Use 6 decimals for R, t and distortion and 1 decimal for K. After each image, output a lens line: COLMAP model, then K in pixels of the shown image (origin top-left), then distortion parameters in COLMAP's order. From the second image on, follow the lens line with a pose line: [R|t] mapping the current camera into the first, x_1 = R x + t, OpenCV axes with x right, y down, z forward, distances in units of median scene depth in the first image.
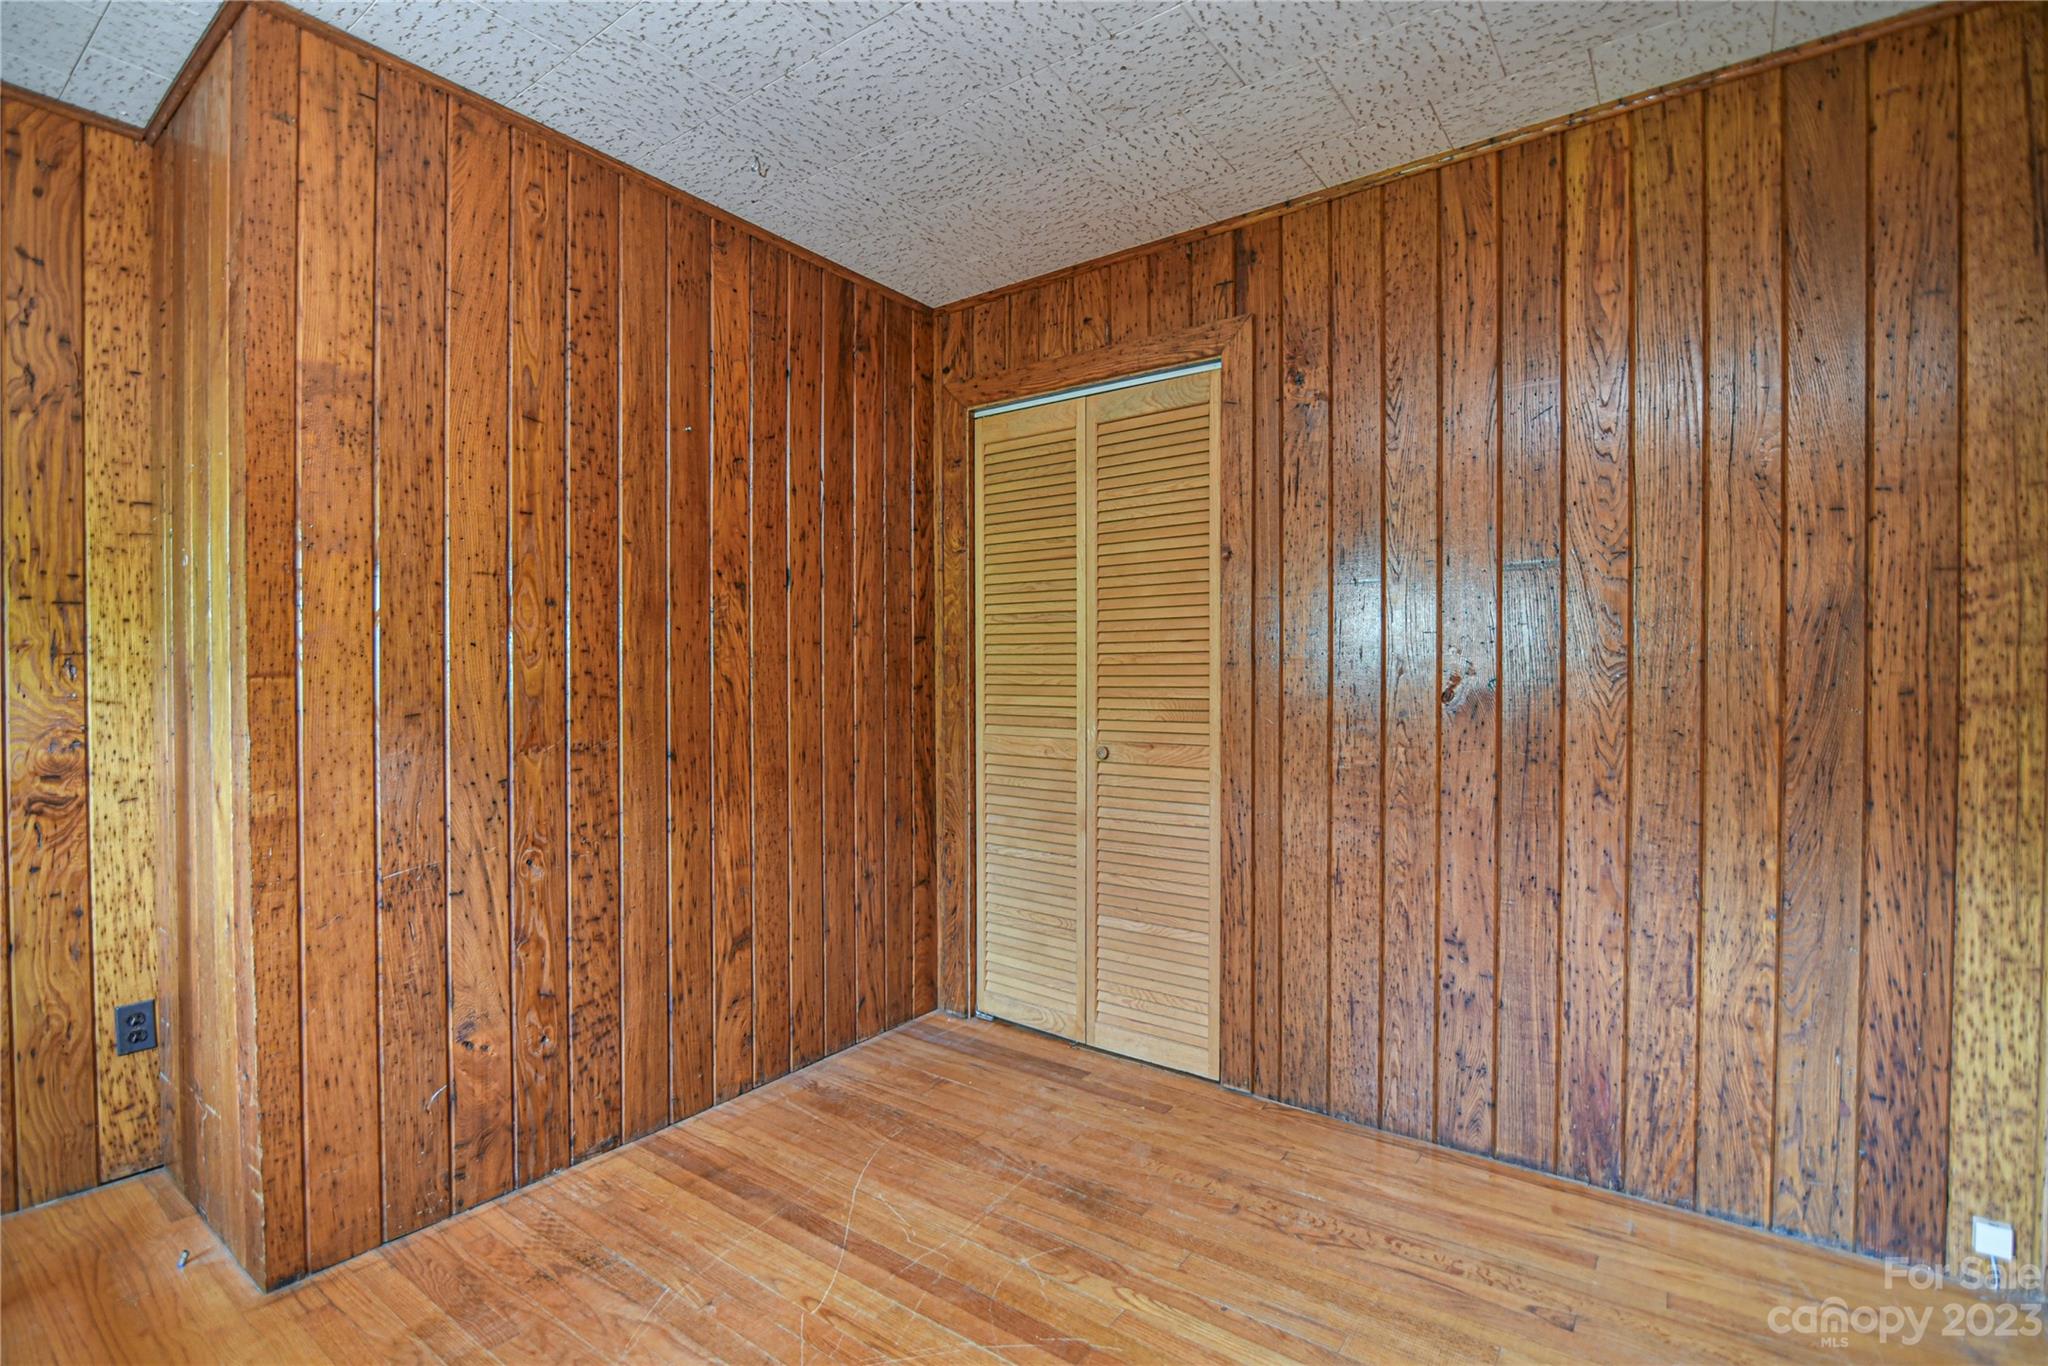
lens RADIAL K [[952.7, 0, 1023.2], [0, 952.7, 695.5], [0, 0, 1]] dist [-0.017143, 0.000987]
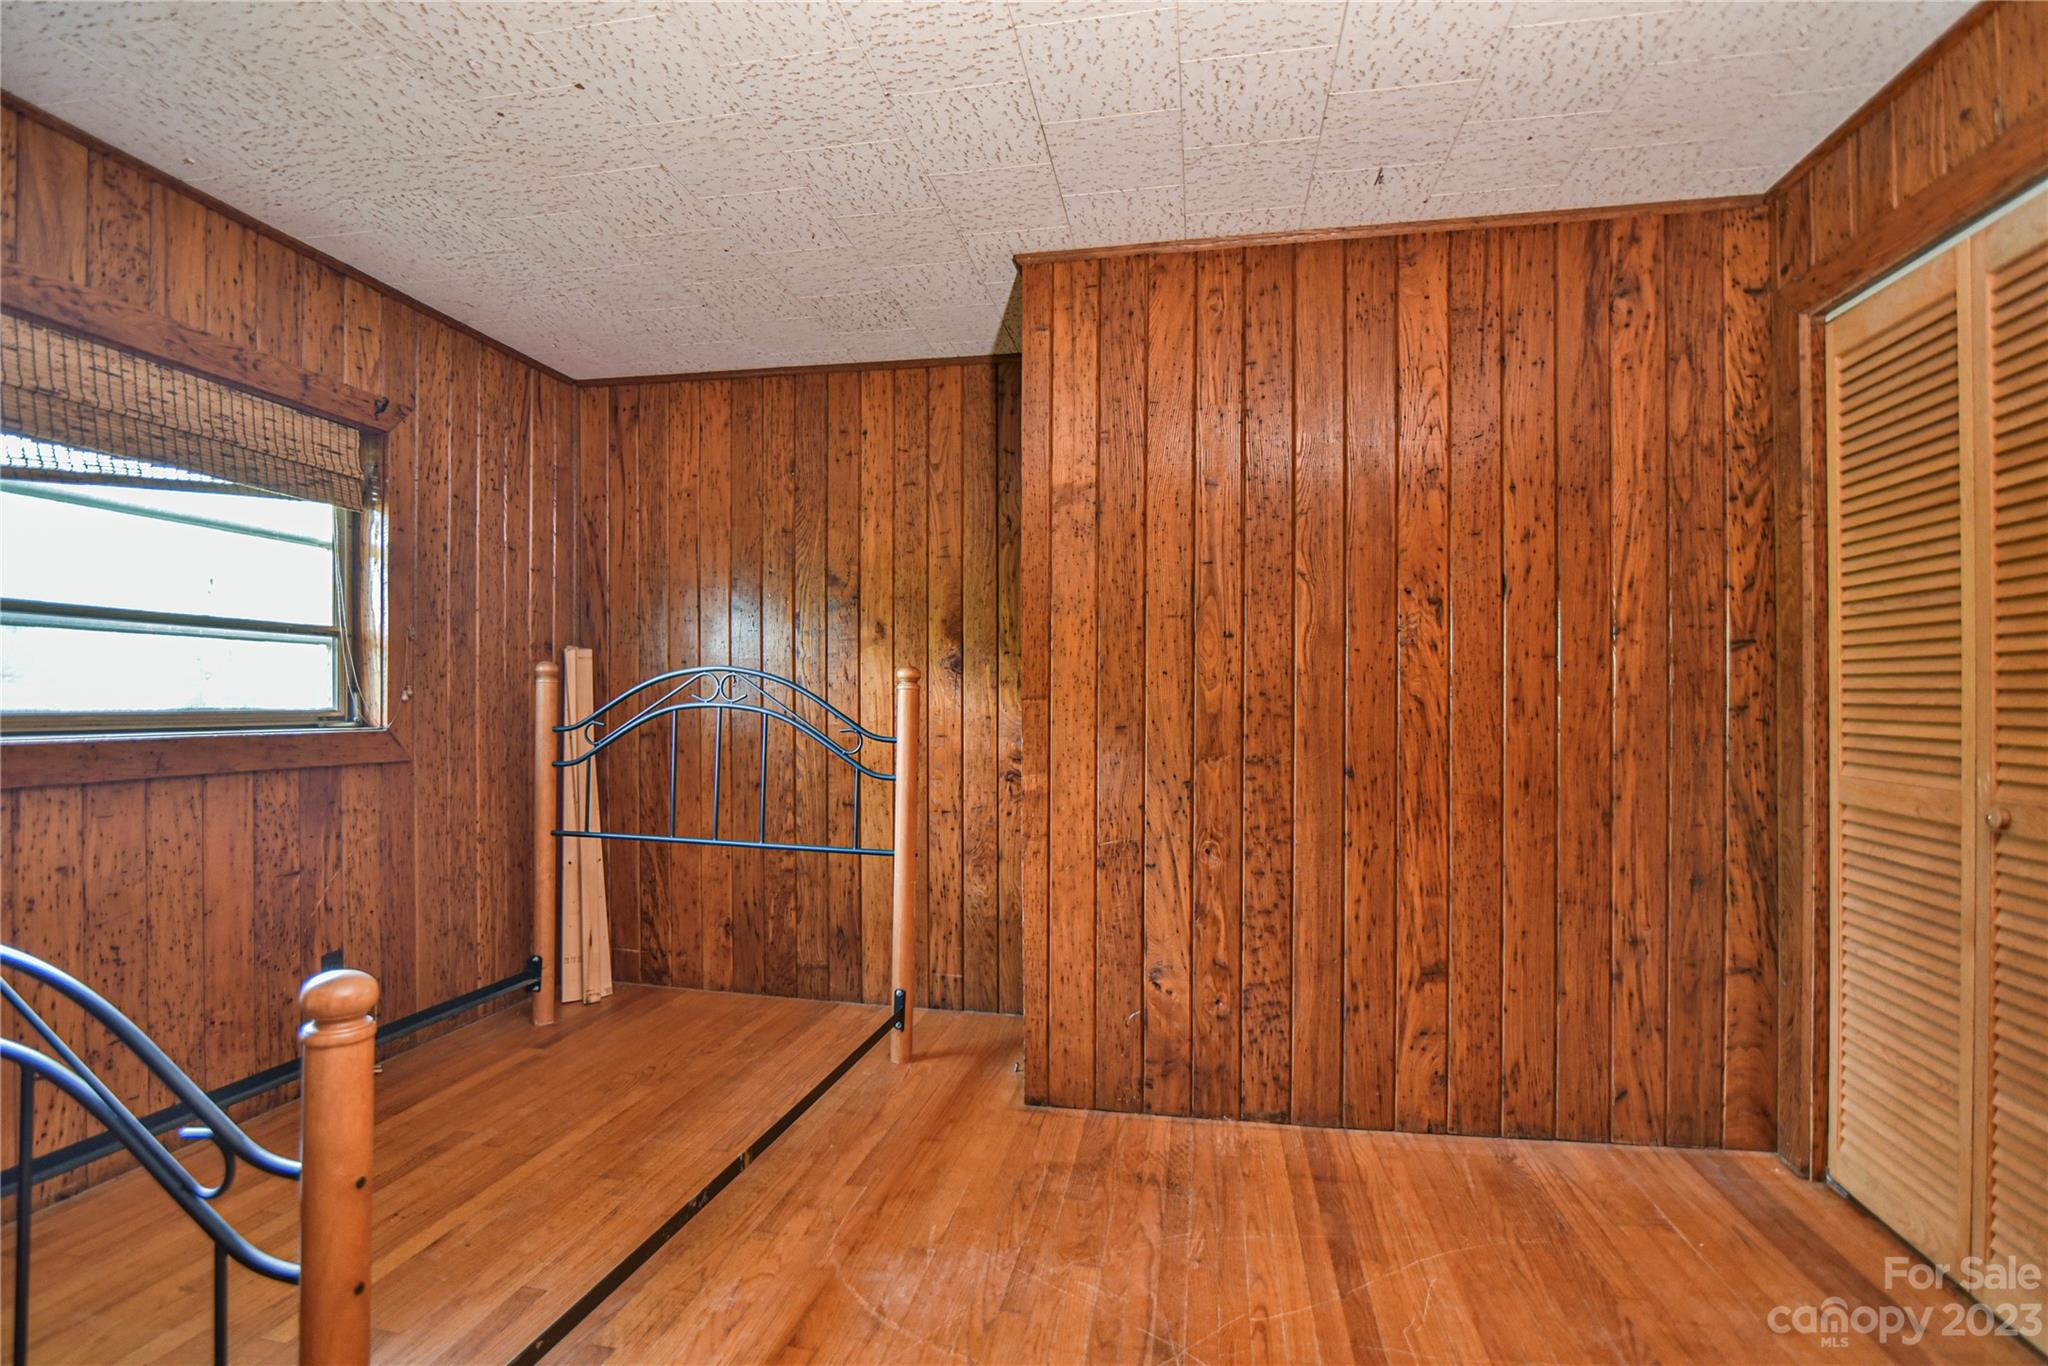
lens RADIAL K [[952.7, 0, 1022.0], [0, 952.7, 703.9], [0, 0, 1]] dist [-0.017143, 0.000987]
pose [[0.433437, 0.000667, -0.901184, 0.448806], [-0.010876, 0.999931, -0.004491, -0.003914], [0.901118, 0.011748, 0.433414, 0.247354]]
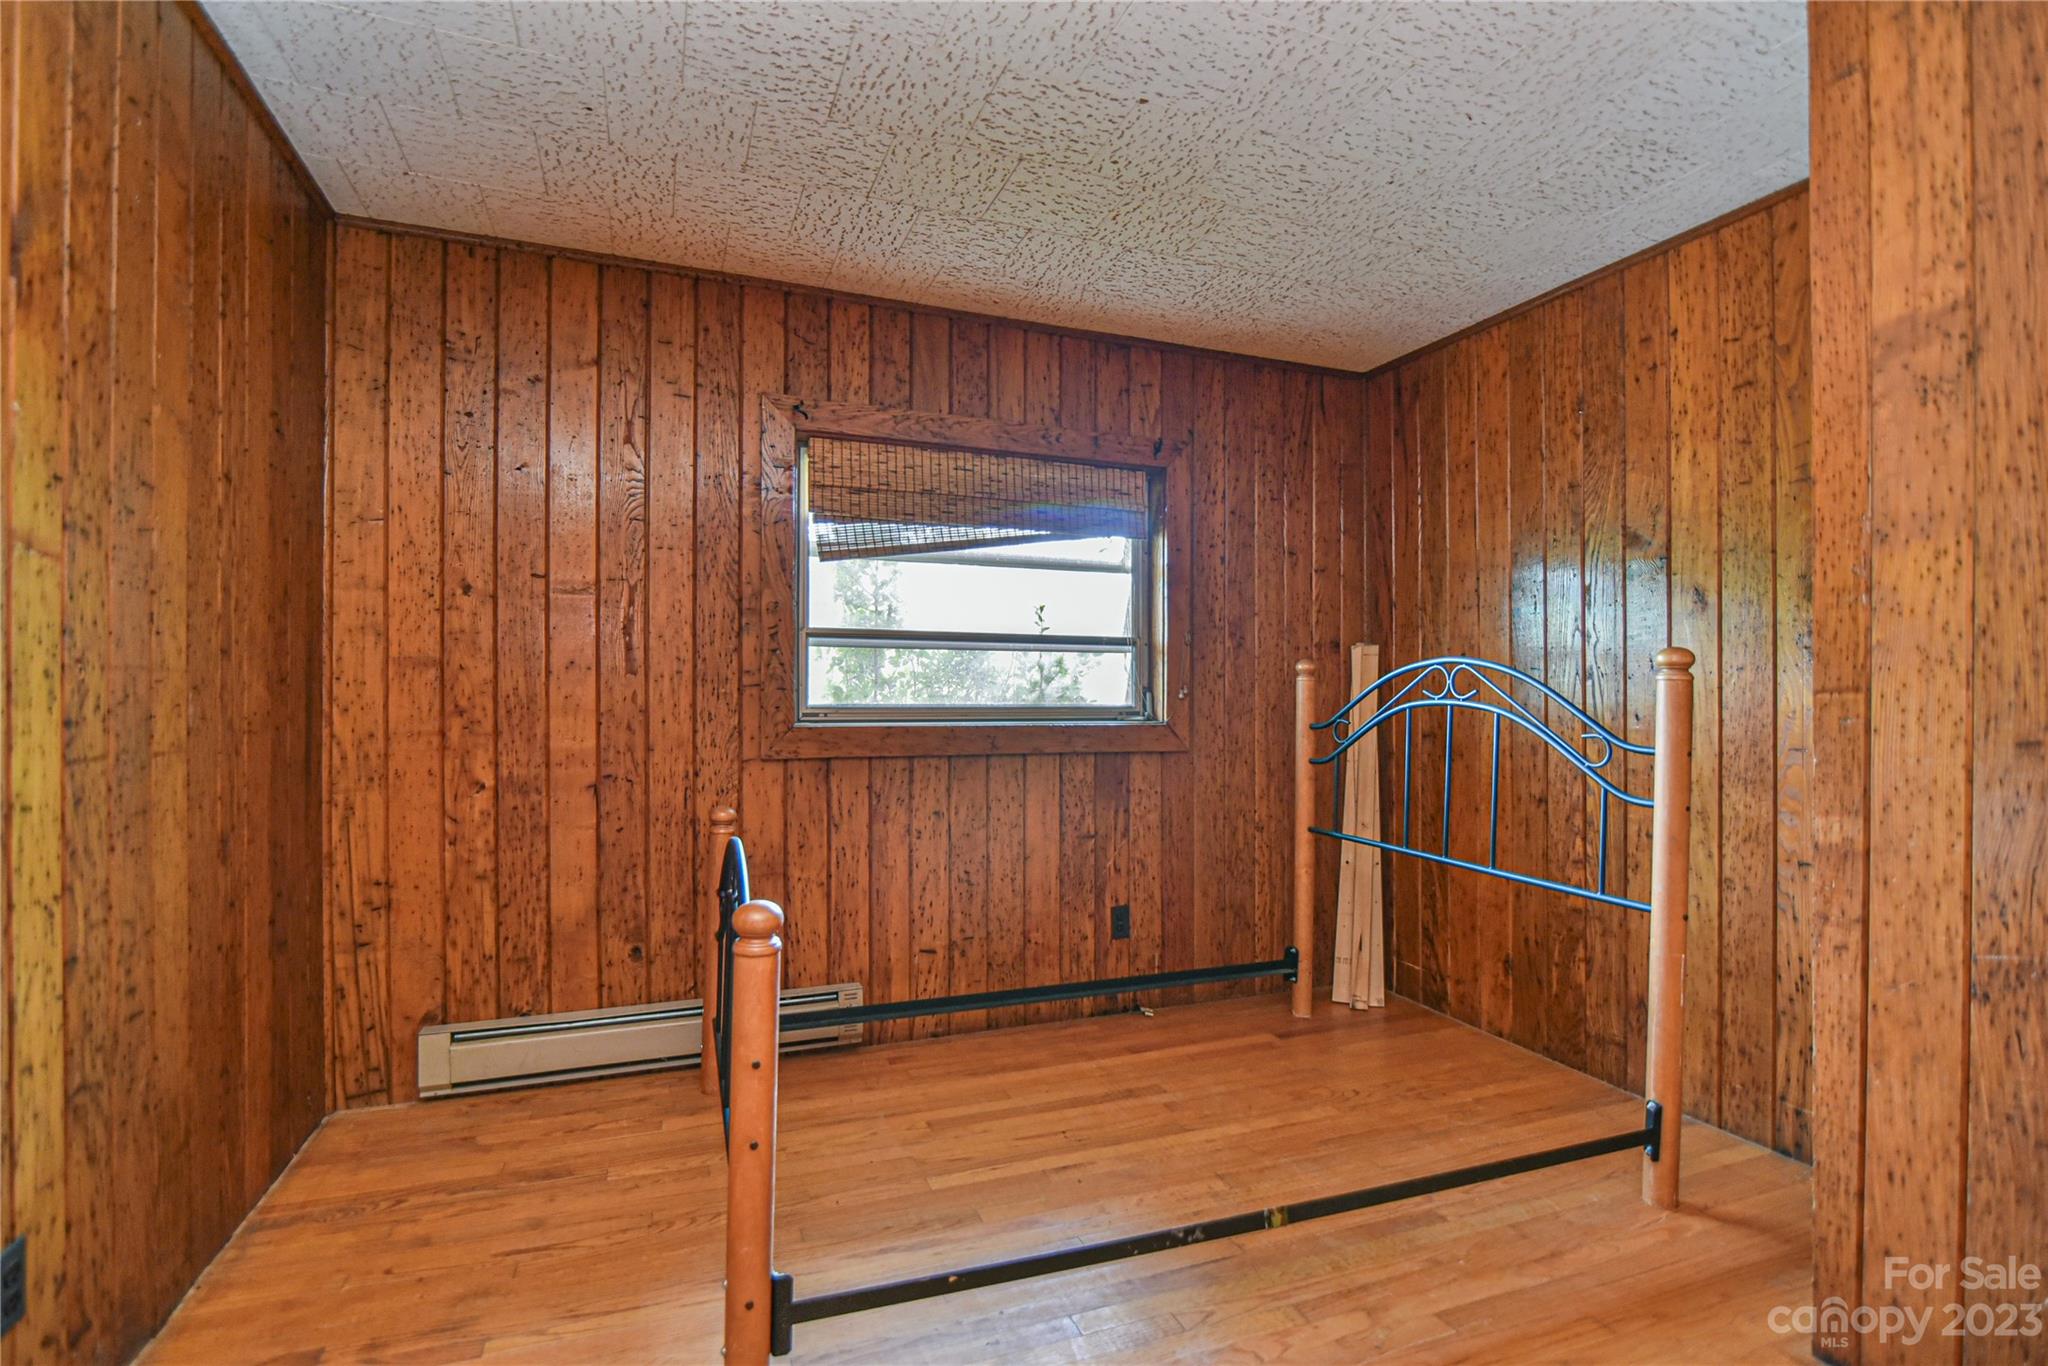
lens RADIAL K [[952.7, 0, 1028.3], [0, 952.7, 700.3], [0, 0, 1]] dist [-0.017143, 0.000987]
pose [[-0.536316, -0.002783, -0.844013, 0.305690], [-0.011188, 0.999930, 0.003812, -0.005185], [0.843943, 0.011487, -0.536310, 0.644948]]
